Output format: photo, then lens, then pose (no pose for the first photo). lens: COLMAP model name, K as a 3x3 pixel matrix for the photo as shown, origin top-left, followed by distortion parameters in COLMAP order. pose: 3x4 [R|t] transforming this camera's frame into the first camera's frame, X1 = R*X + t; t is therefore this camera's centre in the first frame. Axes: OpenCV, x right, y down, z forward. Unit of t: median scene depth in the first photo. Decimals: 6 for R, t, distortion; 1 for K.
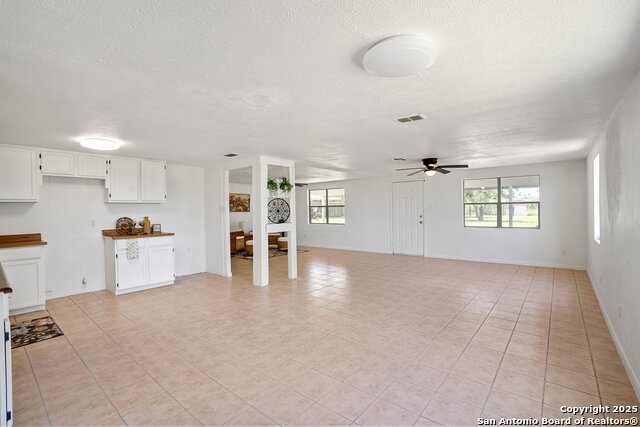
lens RADIAL K [[297.1, 0, 324.5], [0, 297.1, 211.1], [0, 0, 1]] dist [-0.064867, 0.021778]
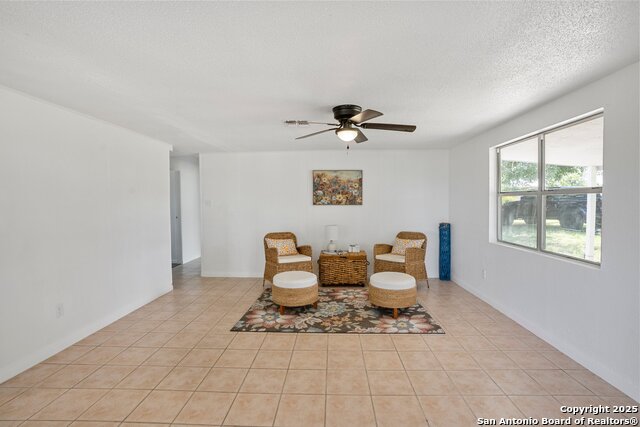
lens RADIAL K [[297.1, 0, 322.0], [0, 297.1, 211.4], [0, 0, 1]] dist [-0.064867, 0.021778]
pose [[0.601733, 0.034663, -0.797945, 0.190863], [-0.003887, 0.999173, 0.040473, -0.013301], [0.798688, -0.021252, 0.601370, 1.183501]]
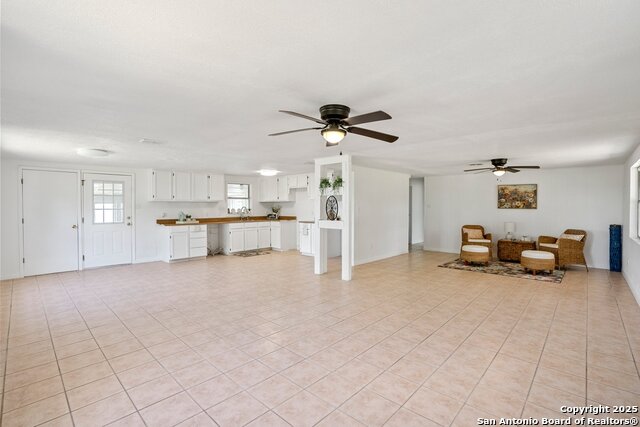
lens RADIAL K [[297.1, 0, 321.8], [0, 297.1, 212.2], [0, 0, 1]] dist [-0.064867, 0.021778]
pose [[-0.069241, 0.034227, -0.997013, 0.839711], [-0.004624, 0.999390, 0.034630, -0.021027], [0.997589, 0.007008, -0.069040, 0.993551]]
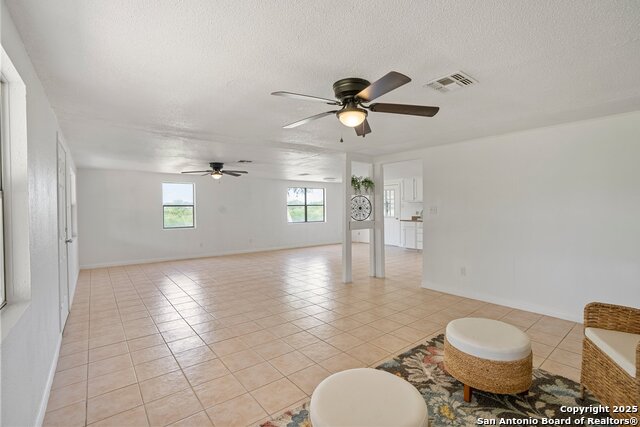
lens RADIAL K [[297.1, 0, 323.3], [0, 297.1, 206.5], [0, 0, 1]] dist [-0.064867, 0.021778]
pose [[-0.977304, 0.024726, 0.210392, -0.236048], [0.025278, 0.999680, -0.000067, -0.009395], [-0.210326, 0.005253, -0.977617, 1.926635]]
